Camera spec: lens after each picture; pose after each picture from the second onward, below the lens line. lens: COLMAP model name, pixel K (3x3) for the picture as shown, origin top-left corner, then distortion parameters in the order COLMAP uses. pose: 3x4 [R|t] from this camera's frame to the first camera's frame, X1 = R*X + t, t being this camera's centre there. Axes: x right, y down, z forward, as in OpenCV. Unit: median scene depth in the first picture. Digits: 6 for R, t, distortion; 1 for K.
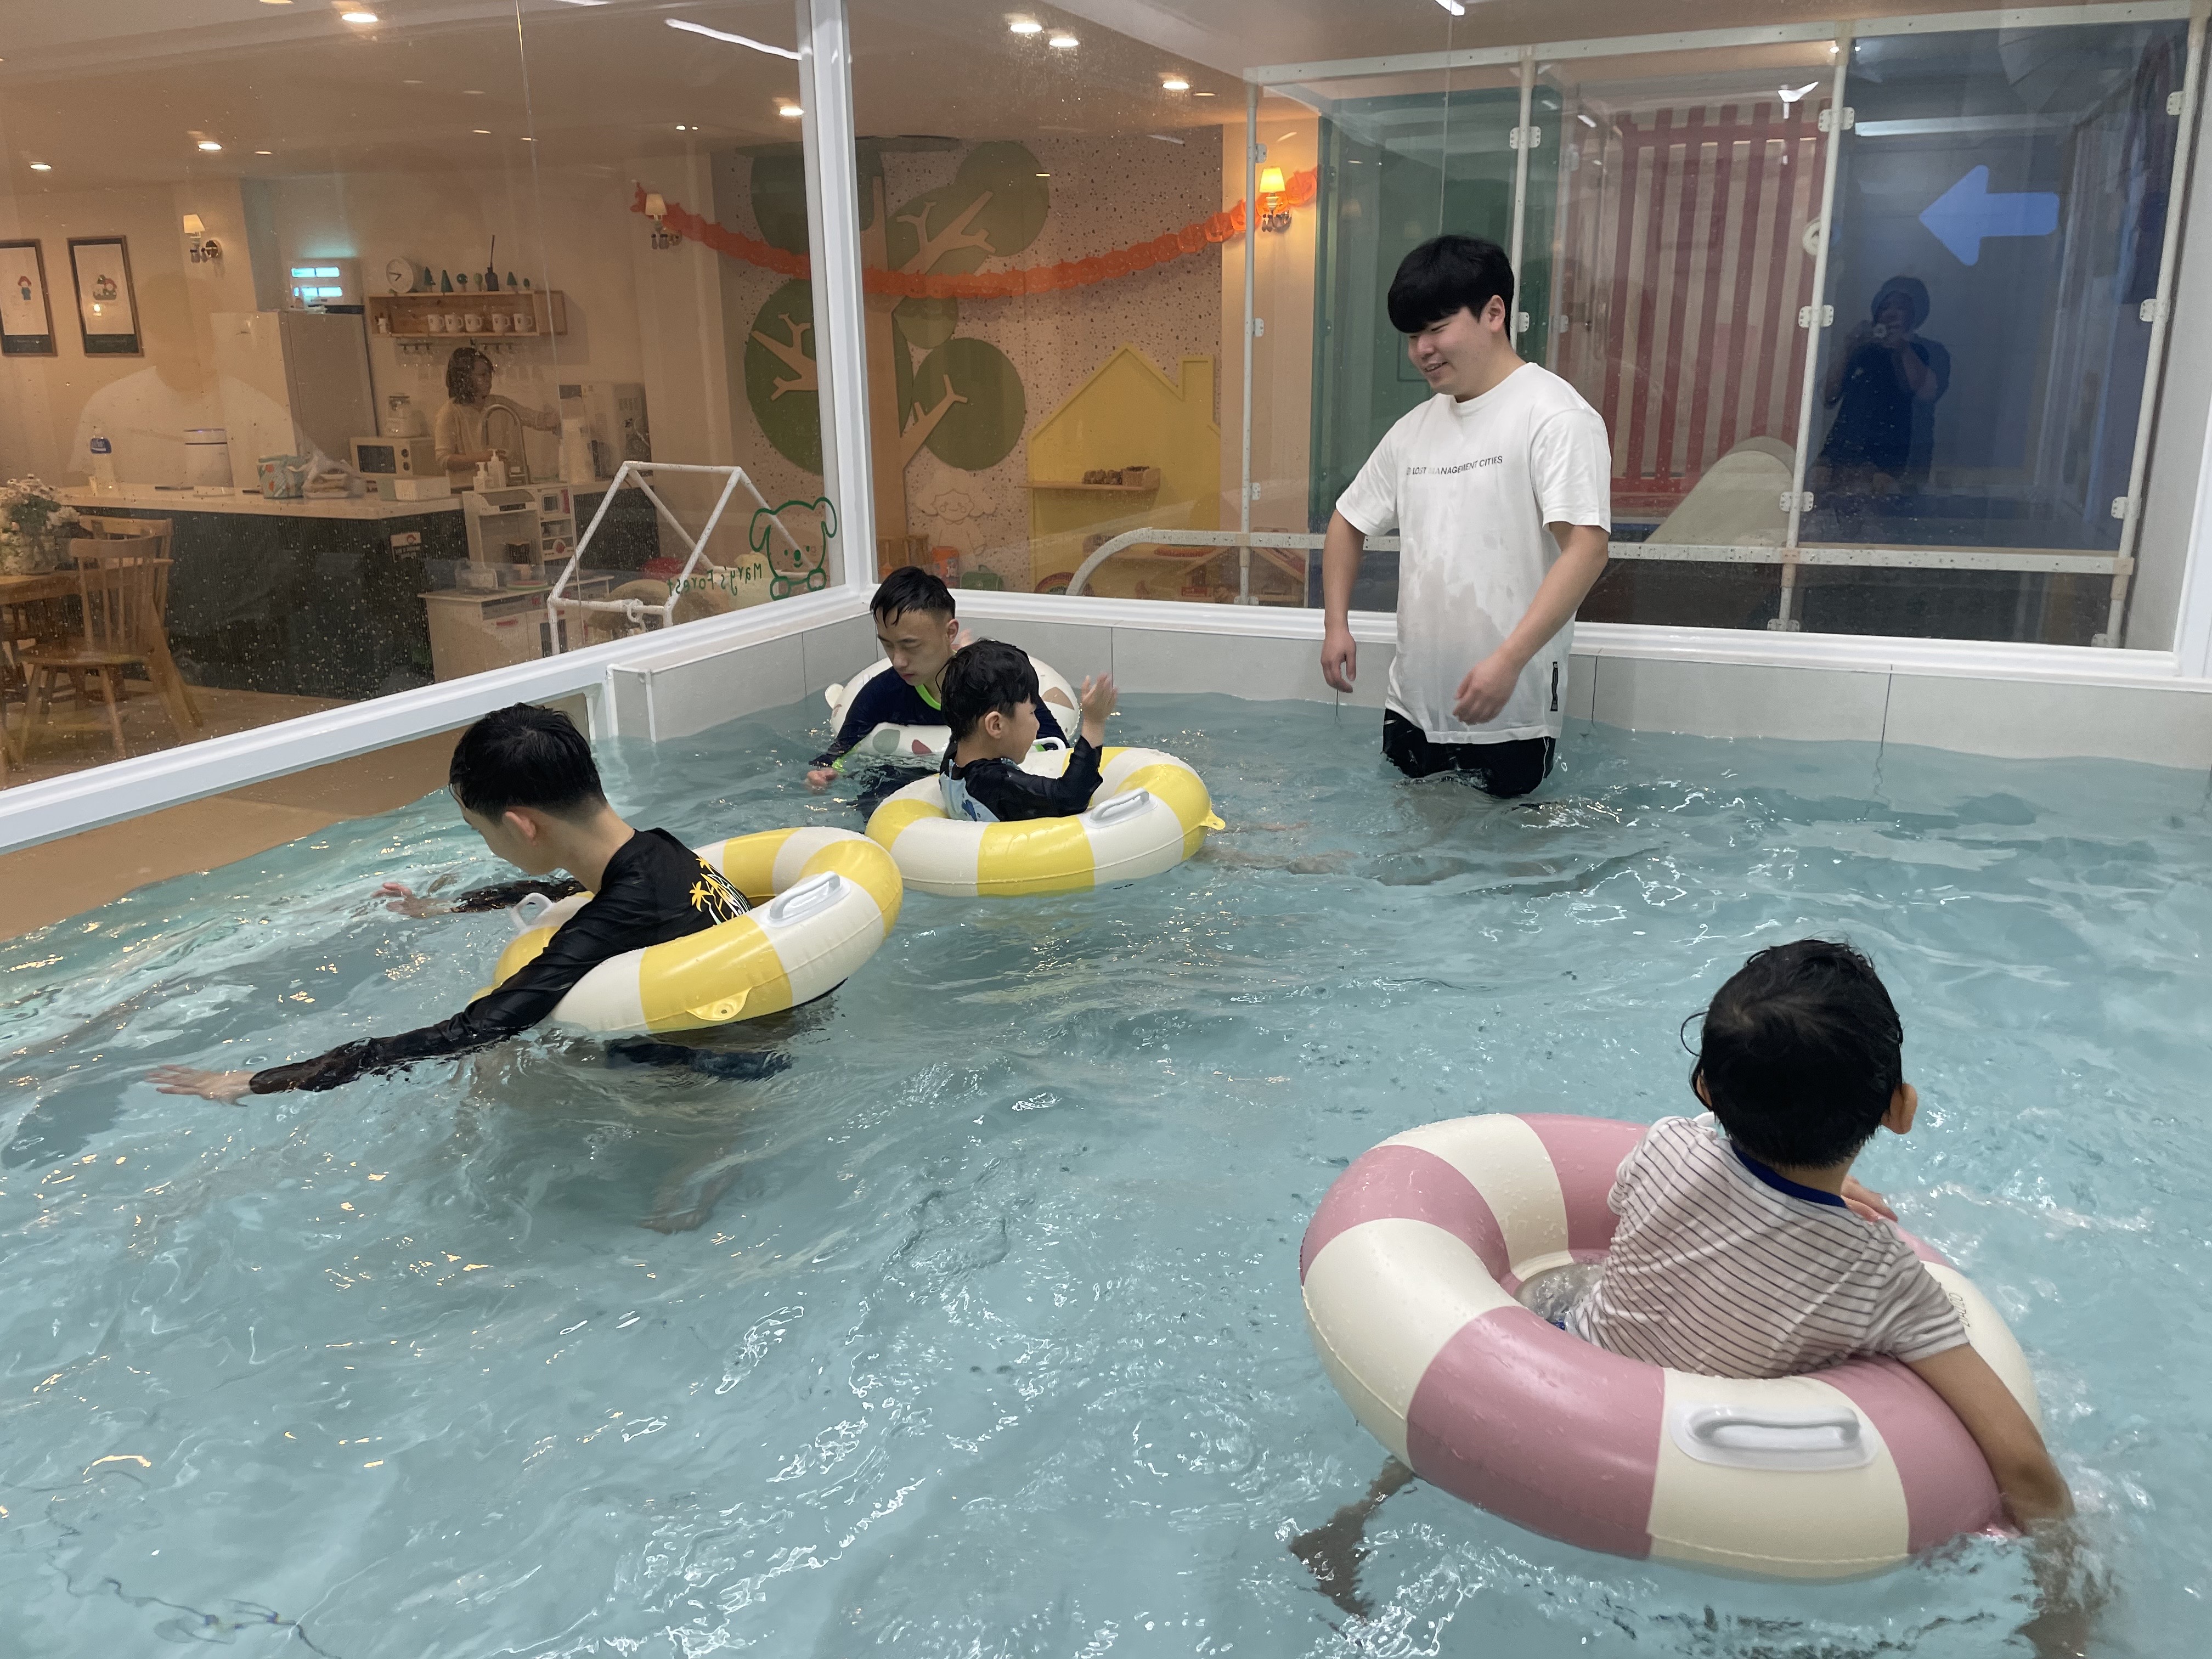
lens RADIAL K [[1674.2, 0, 1106.0], [0, 1674.2, 829.5], [0, 0, 1]] dist [0.077145, -0.098355]
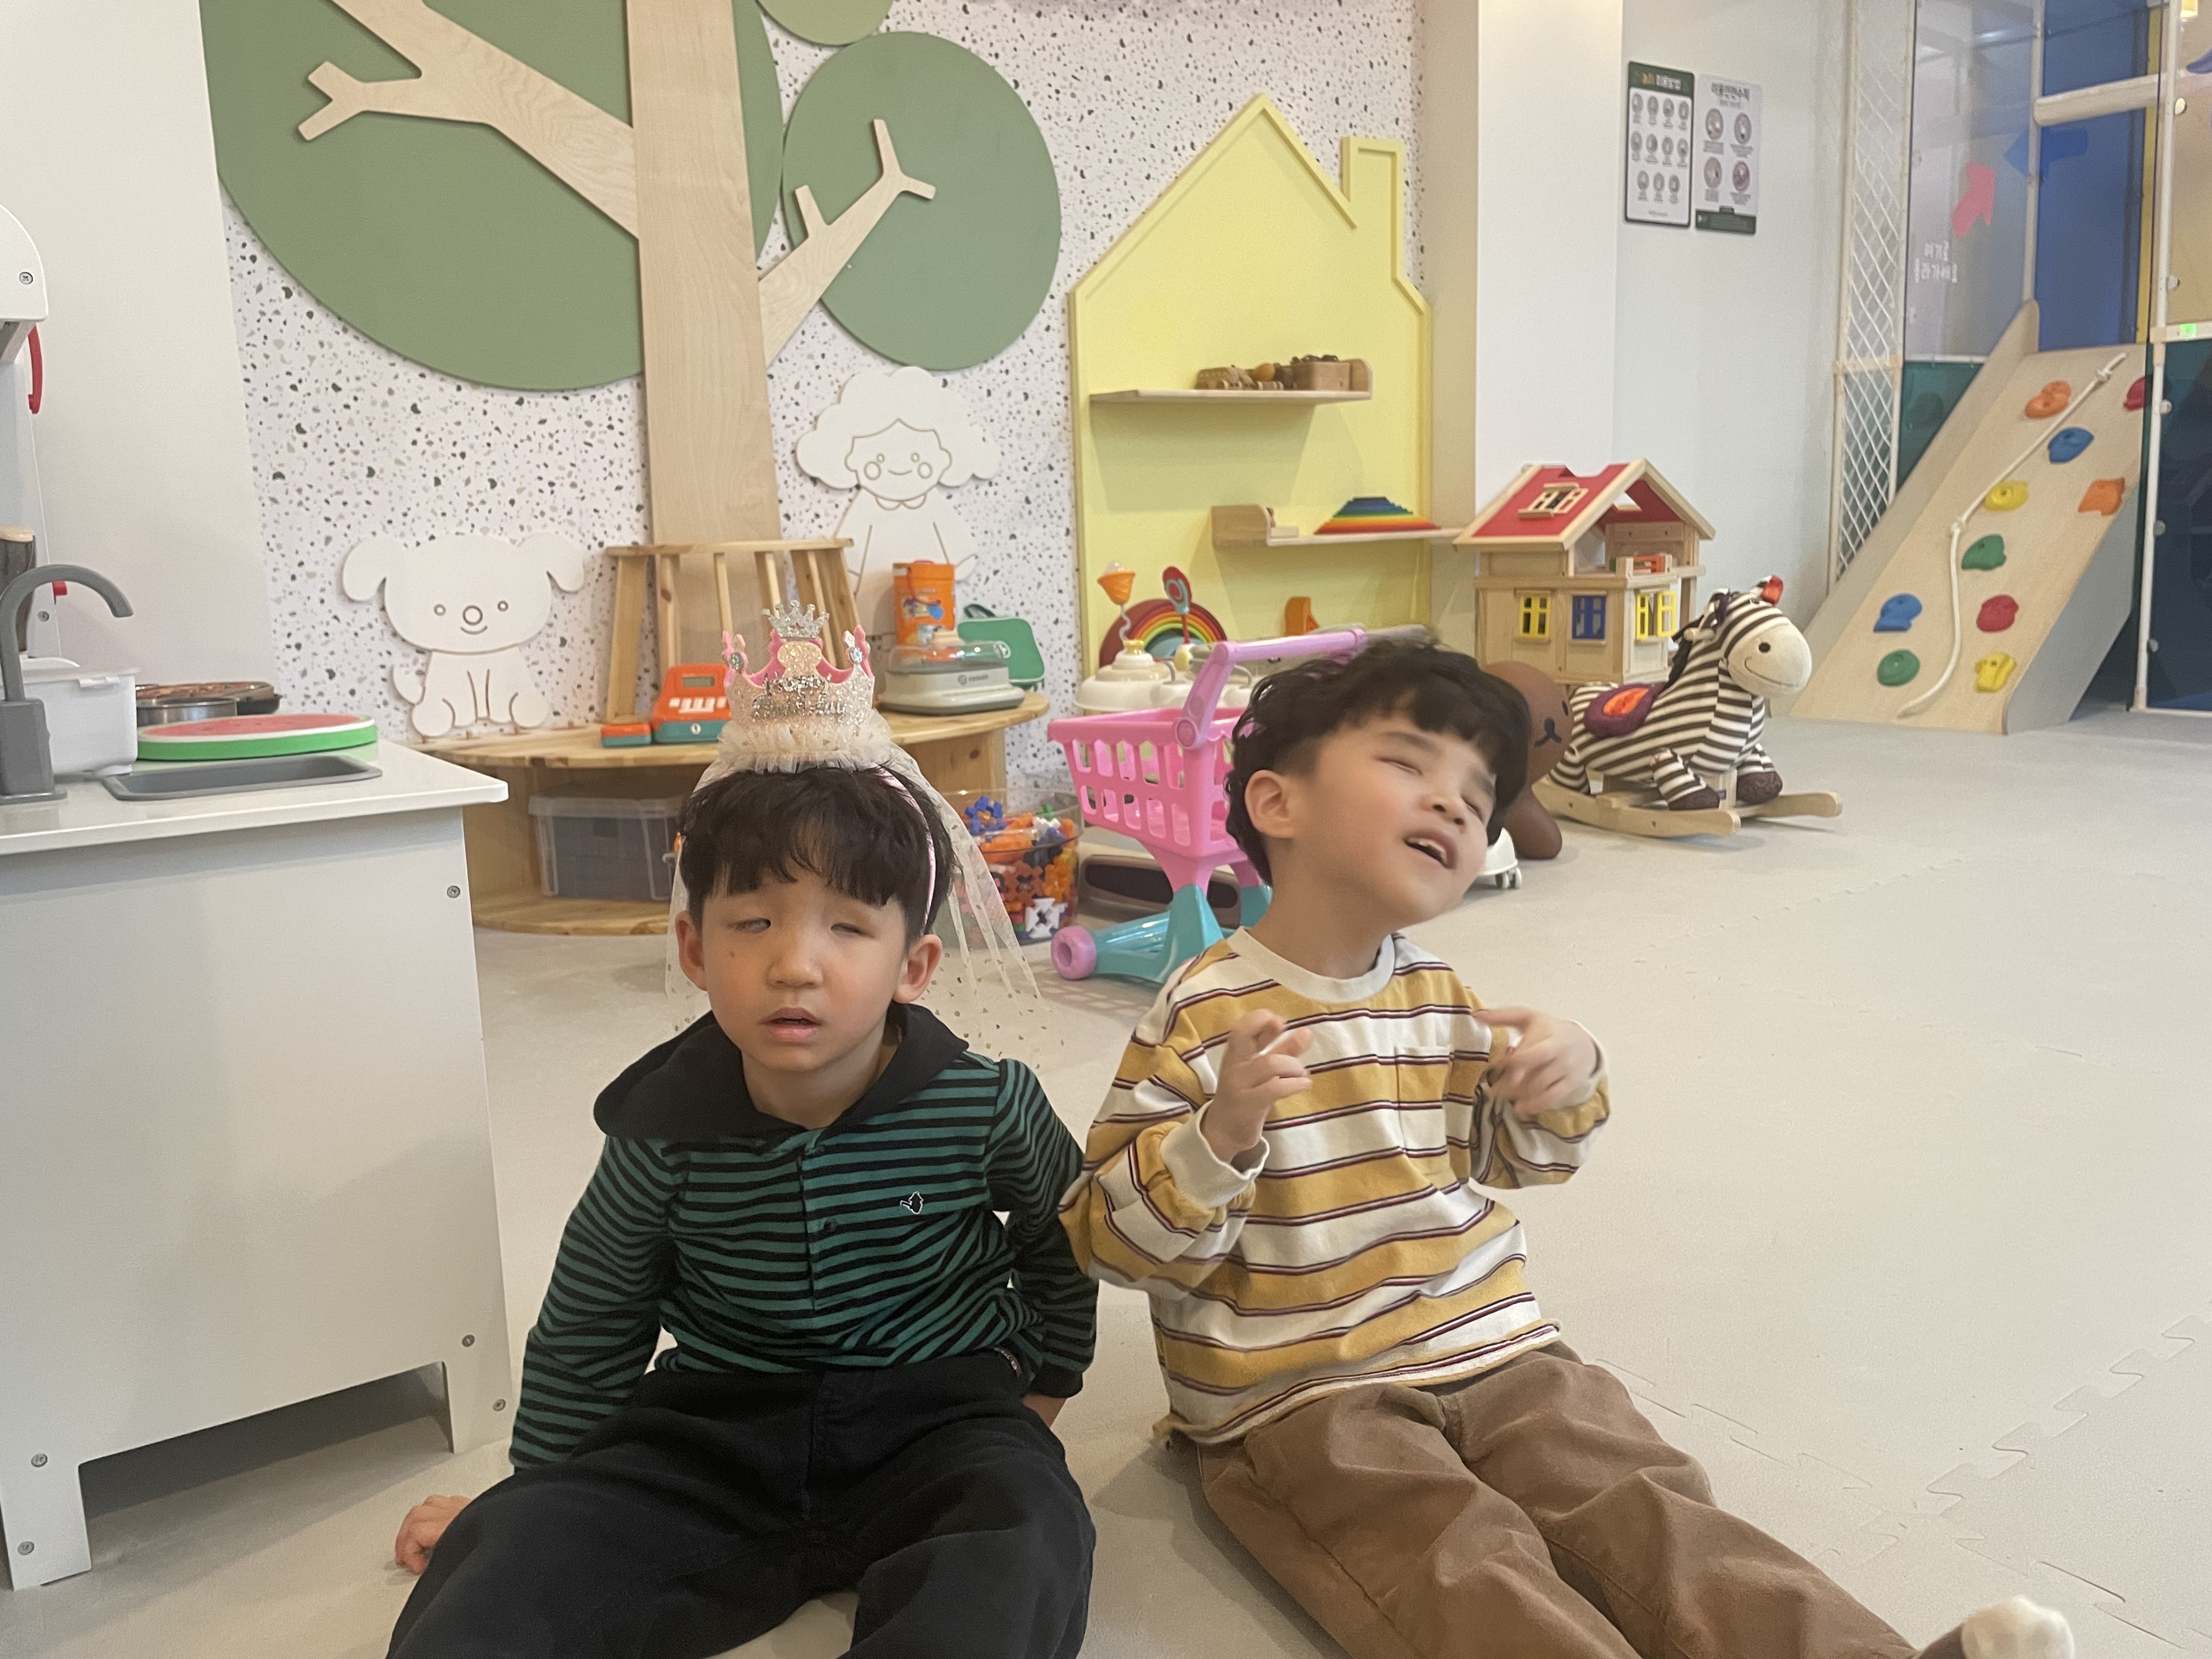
lens RADIAL K [[1674.2, 0, 1106.0], [0, 1674.2, 829.5], [0, 0, 1]] dist [0.077145, -0.098355]
pose [[0.519837, -0.161021, 0.838953, -0.417742], [0.274470, 0.961487, 0.014471, -0.103985], [-0.808972, 0.222745, 0.544012, 0.777149]]
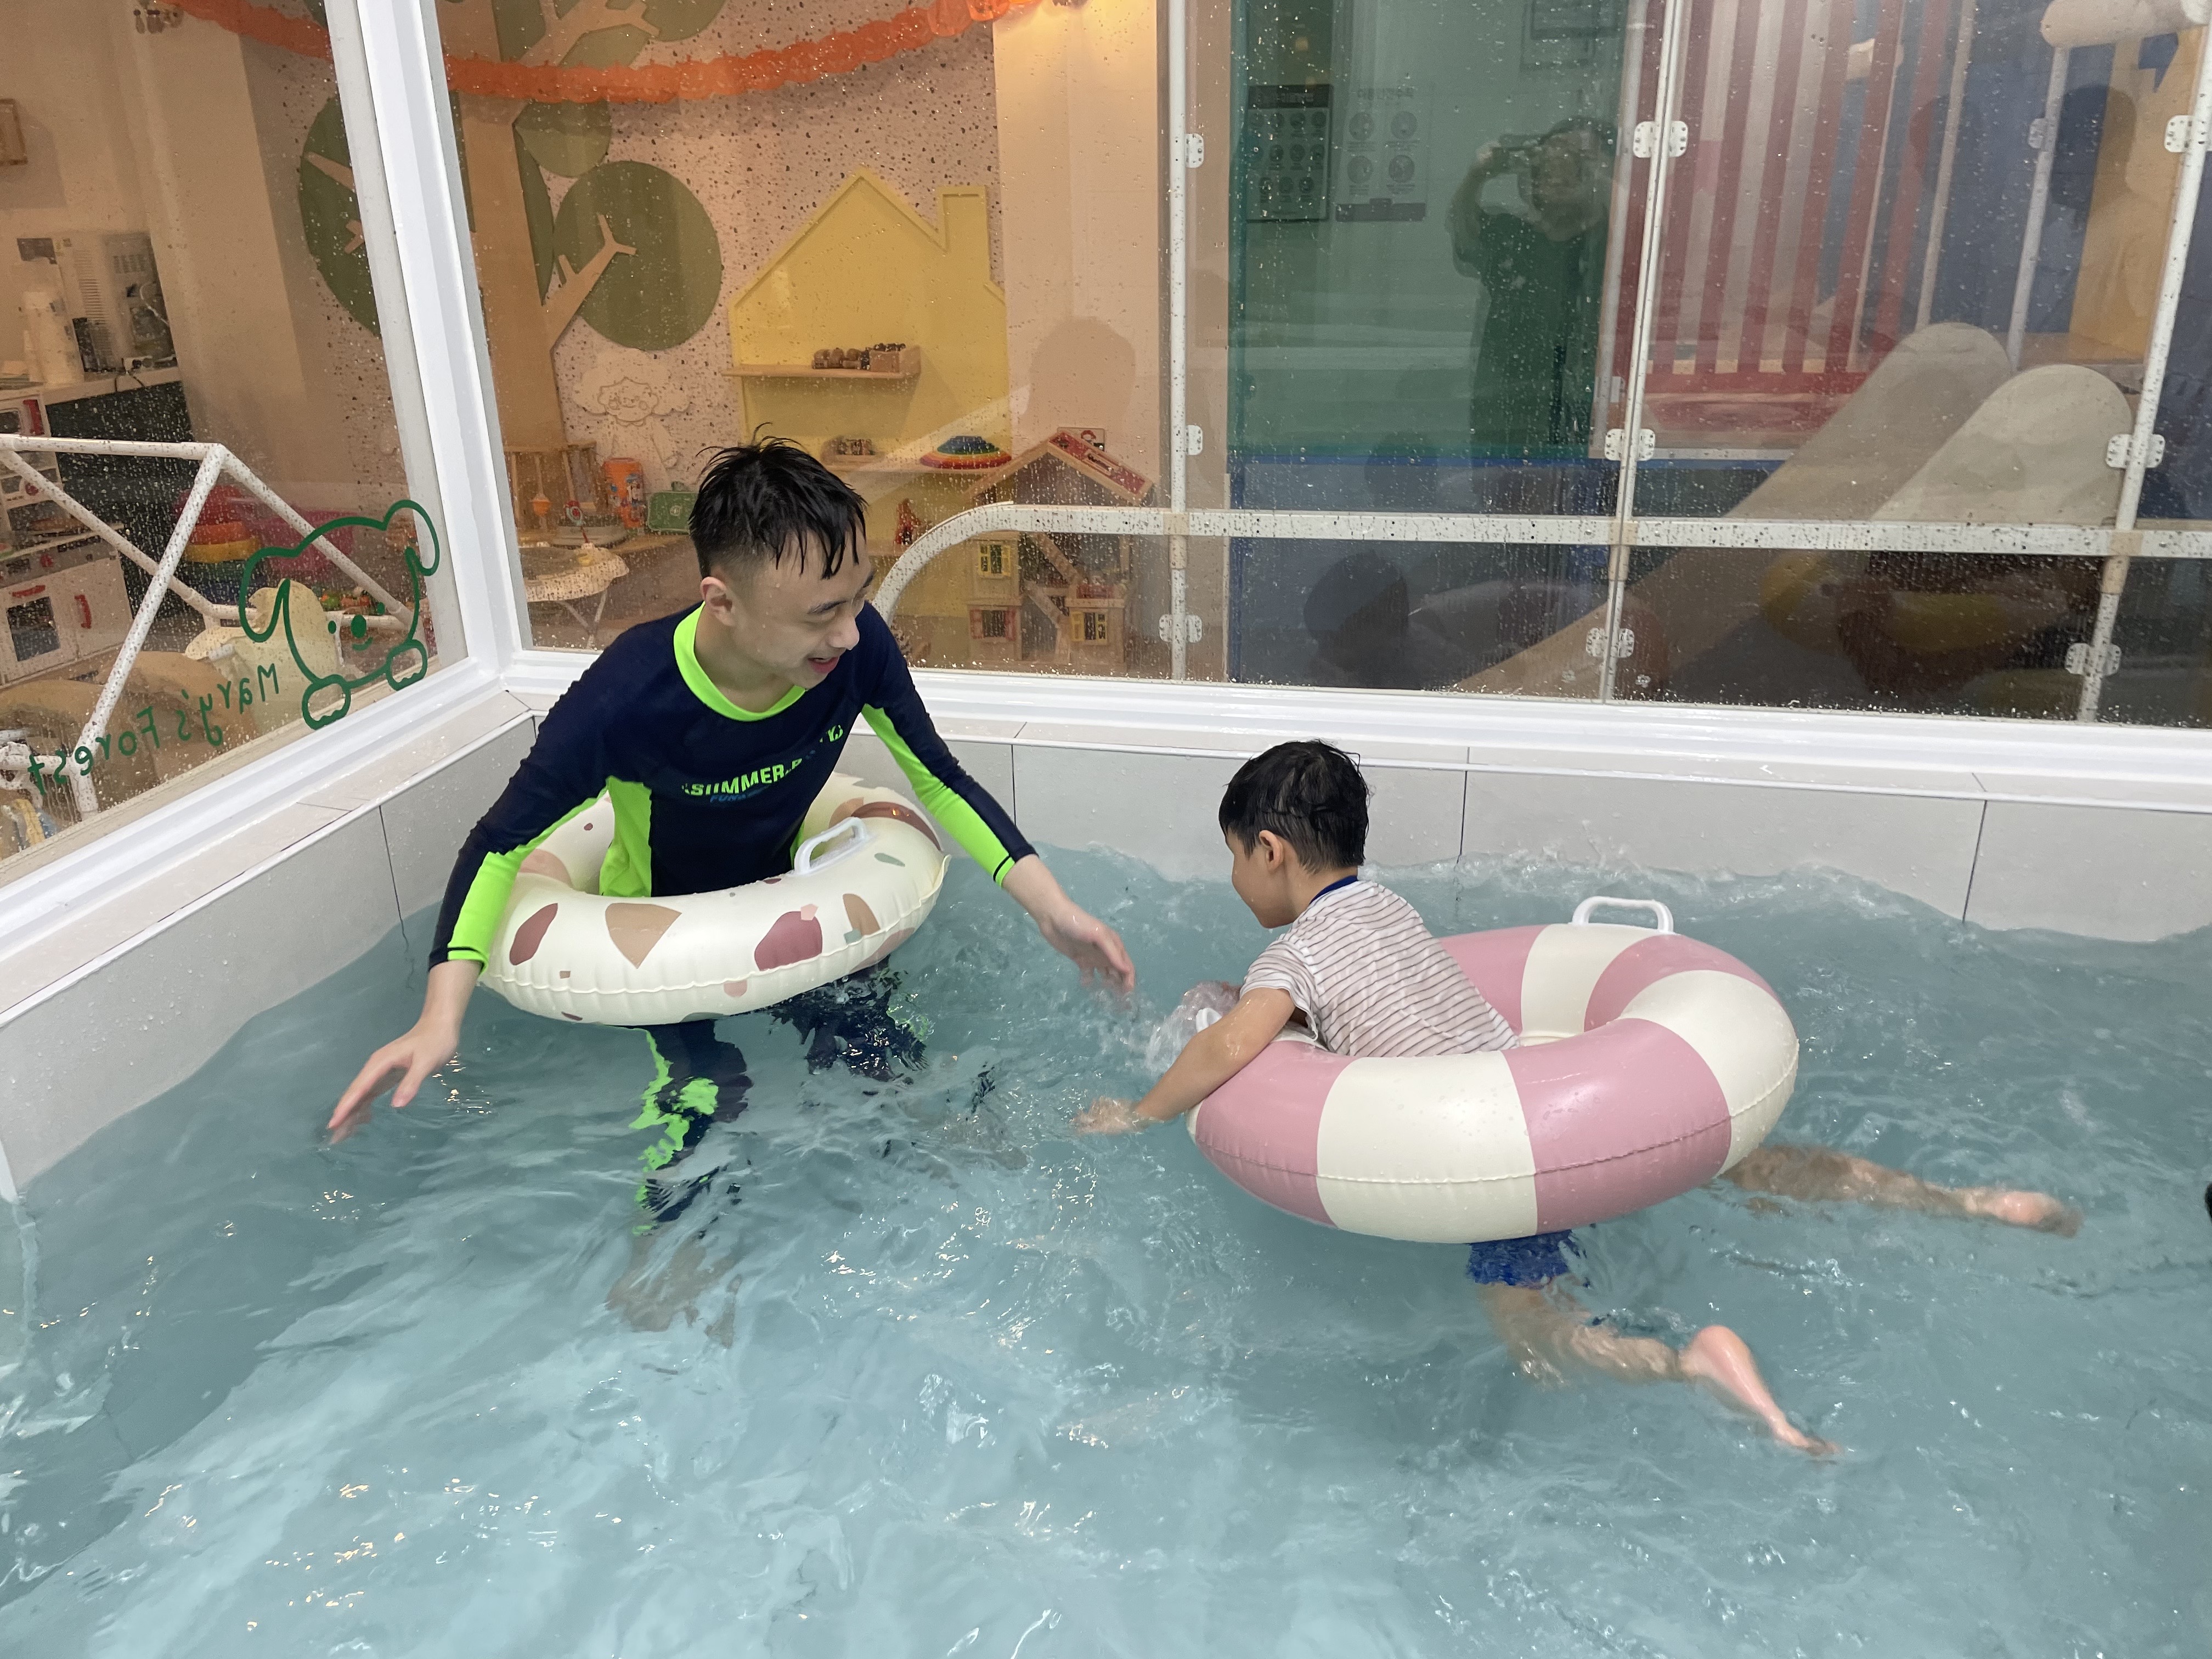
lens RADIAL K [[1674.2, 0, 1106.0], [0, 1674.2, 829.5], [0, 0, 1]] dist [0.077145, -0.098355]
pose [[0.981851, -0.076606, 0.173496, -0.029721], [0.059344, 0.992952, 0.102589, -0.073287], [-0.180132, -0.090431, 0.979477, 0.238196]]
